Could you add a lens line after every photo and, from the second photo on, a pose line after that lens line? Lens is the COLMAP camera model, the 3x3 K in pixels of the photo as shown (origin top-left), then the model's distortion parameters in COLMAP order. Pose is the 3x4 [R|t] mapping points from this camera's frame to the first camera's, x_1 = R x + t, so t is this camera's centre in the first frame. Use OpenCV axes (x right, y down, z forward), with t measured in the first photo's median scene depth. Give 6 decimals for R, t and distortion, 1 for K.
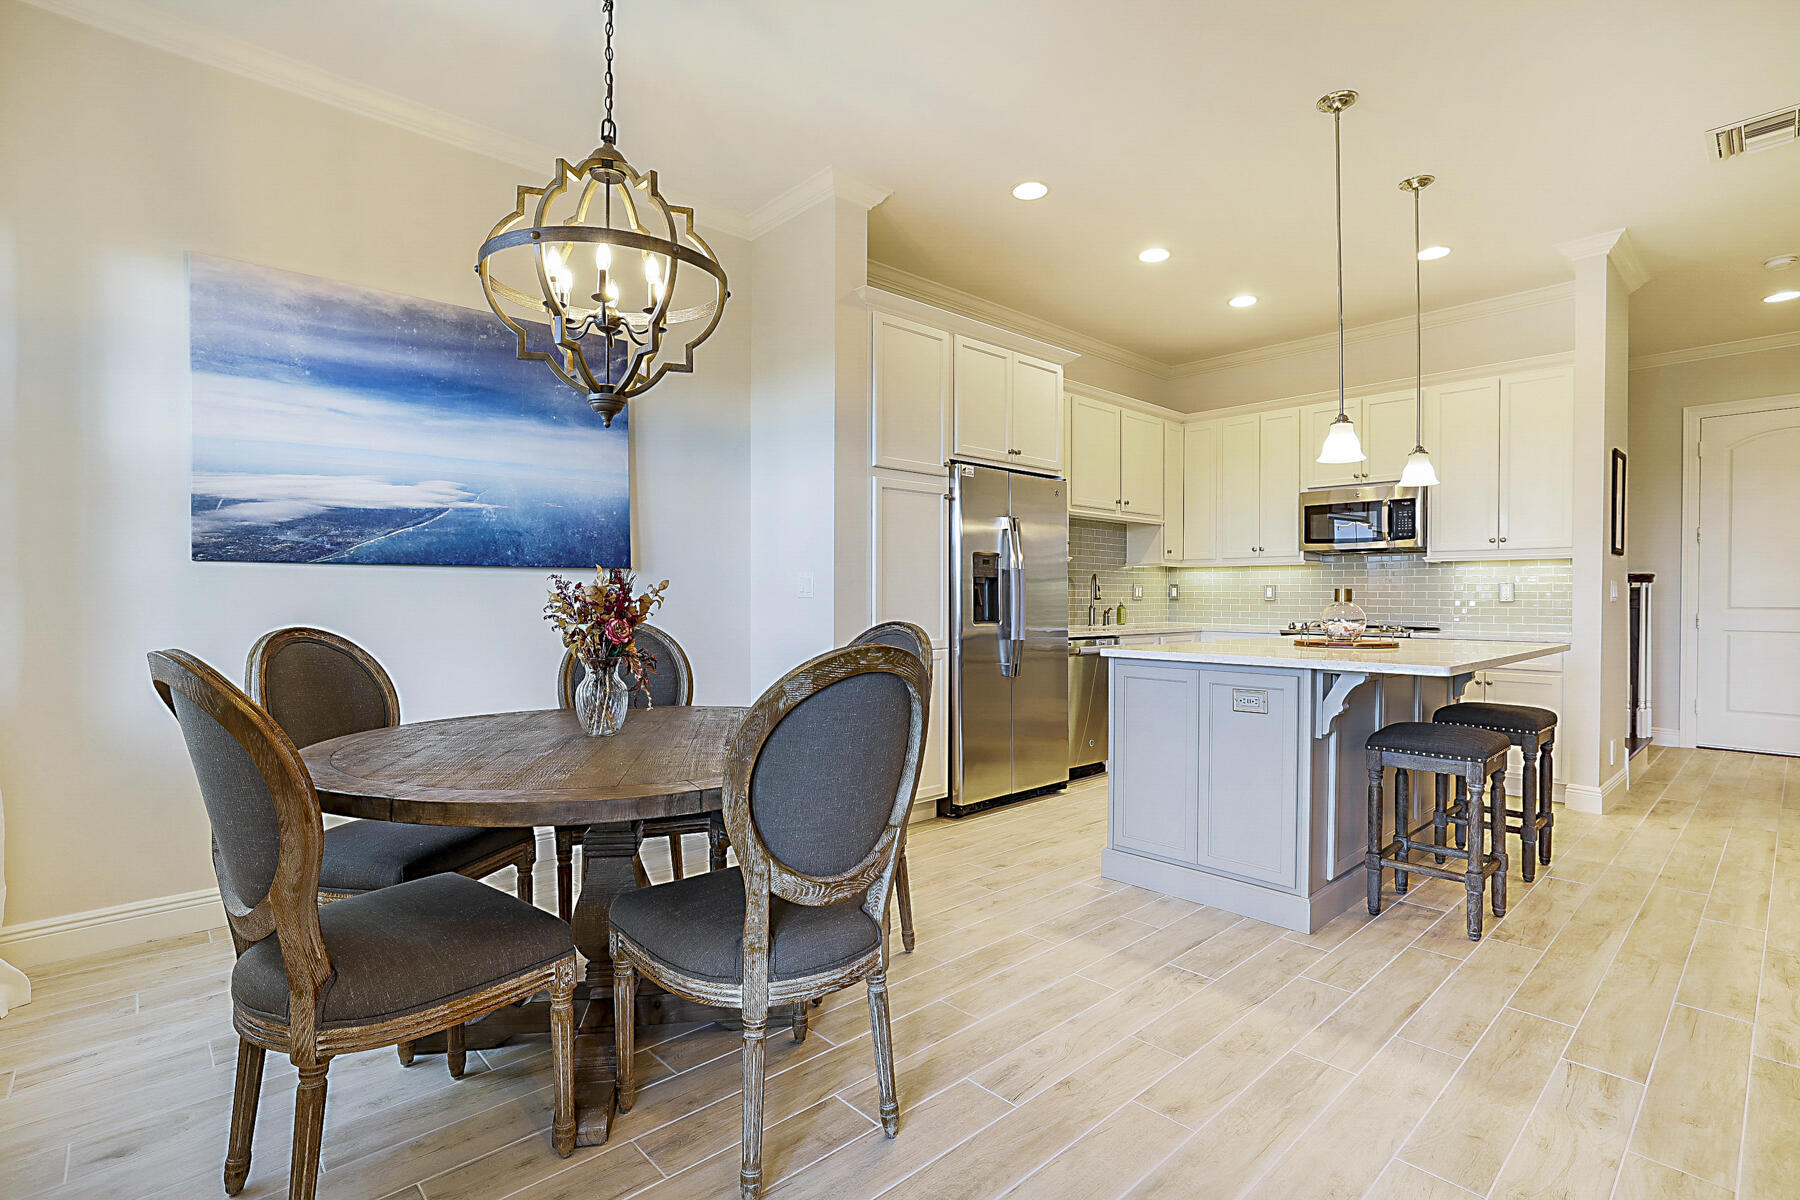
lens RADIAL K [[870.0, 0, 875.0], [0, 870.0, 610.7], [0, 0, 1]] dist [-0.035789, 0.014726]
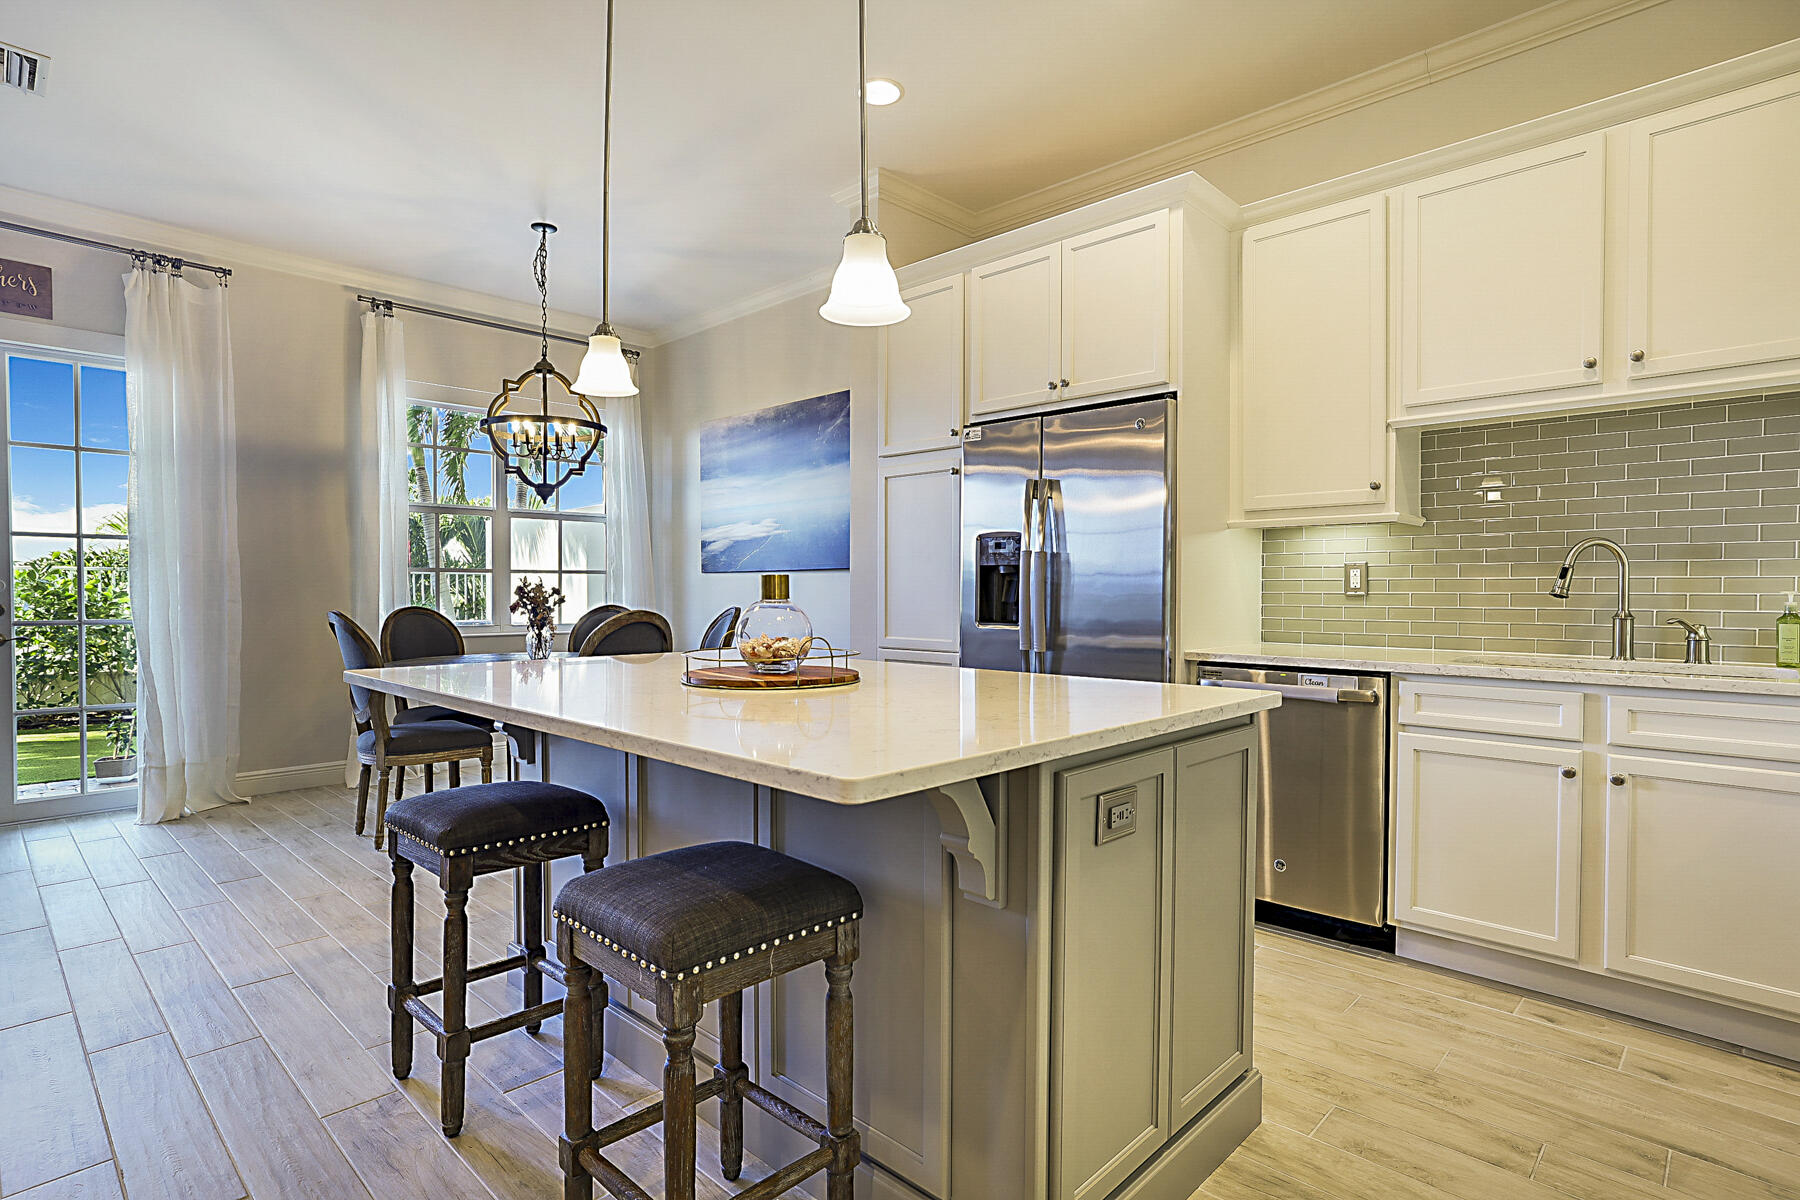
lens RADIAL K [[911.2, 0, 892.2], [0, 911.2, 602.8], [0, 0, 1]] dist [-0.028986, 0.010501]
pose [[0.065023, 0.013072, -0.997798, 0.944158], [-0.015972, 0.999800, 0.012058, -0.013750], [0.997756, 0.015152, 0.065219, 0.872783]]
